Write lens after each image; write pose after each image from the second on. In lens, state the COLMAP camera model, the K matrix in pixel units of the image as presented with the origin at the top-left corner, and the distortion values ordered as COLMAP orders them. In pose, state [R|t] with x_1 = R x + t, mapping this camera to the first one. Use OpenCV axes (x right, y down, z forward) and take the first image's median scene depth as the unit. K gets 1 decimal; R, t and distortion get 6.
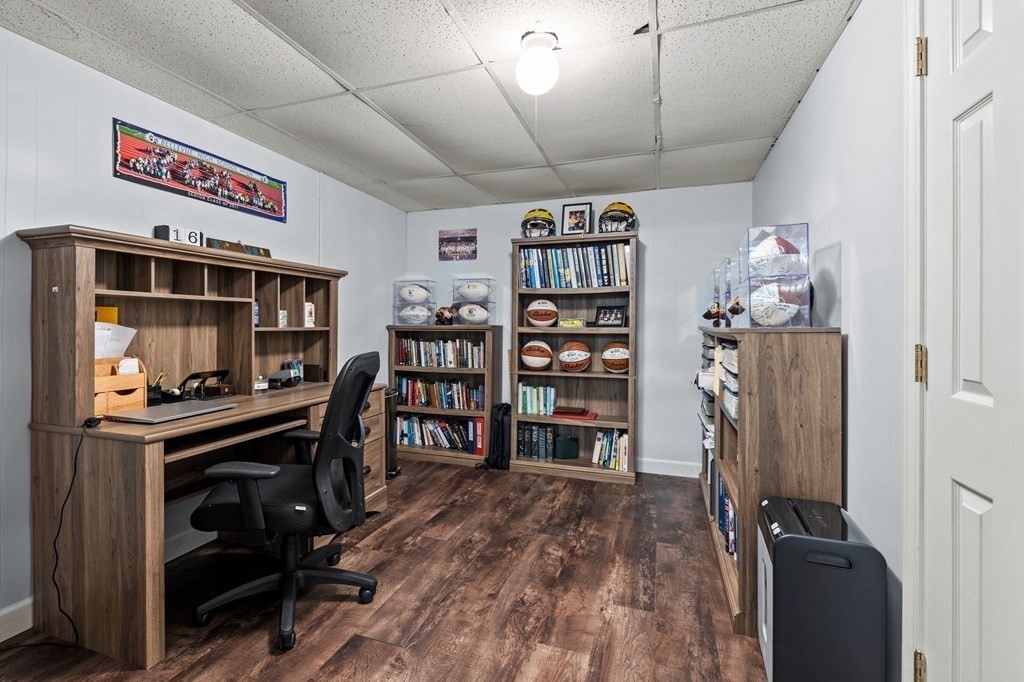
lens RADIAL K [[467.7, 0, 506.4], [0, 467.7, 334.2], [0, 0, 1]] dist [0.000224, 0.000019]
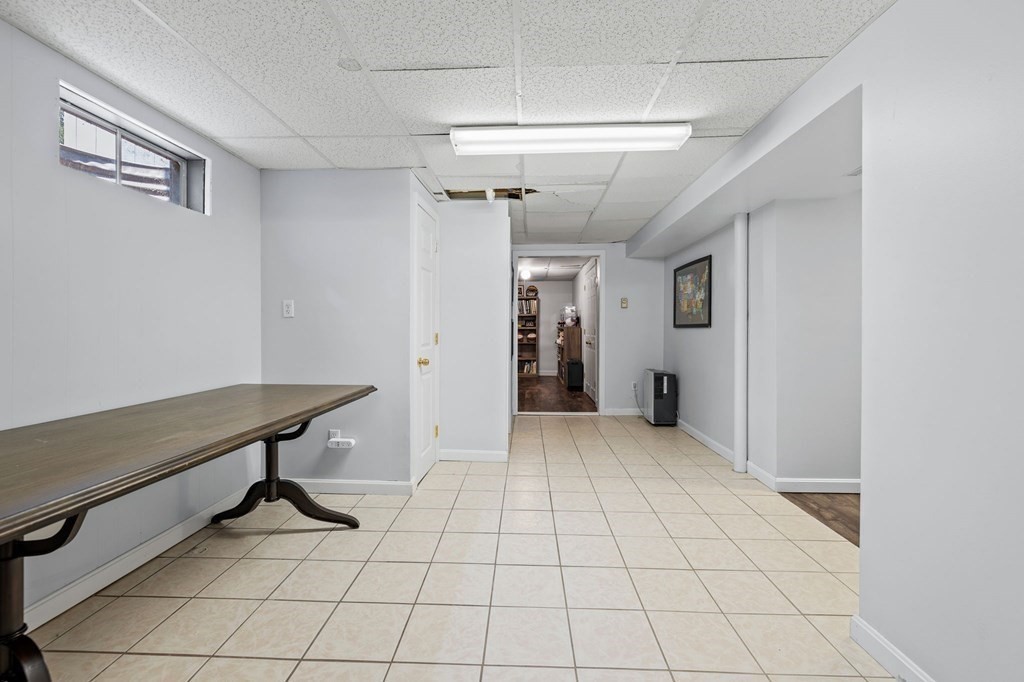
lens RADIAL K [[467.7, 0, 510.9], [0, 467.7, 335.6], [0, 0, 1]] dist [0.000224, 0.000019]
pose [[0.962957, -0.005390, 0.269602, -0.723852], [0.005007, 0.999985, 0.002109, 0.034786], [-0.269609, -0.000681, 0.962970, -1.914431]]
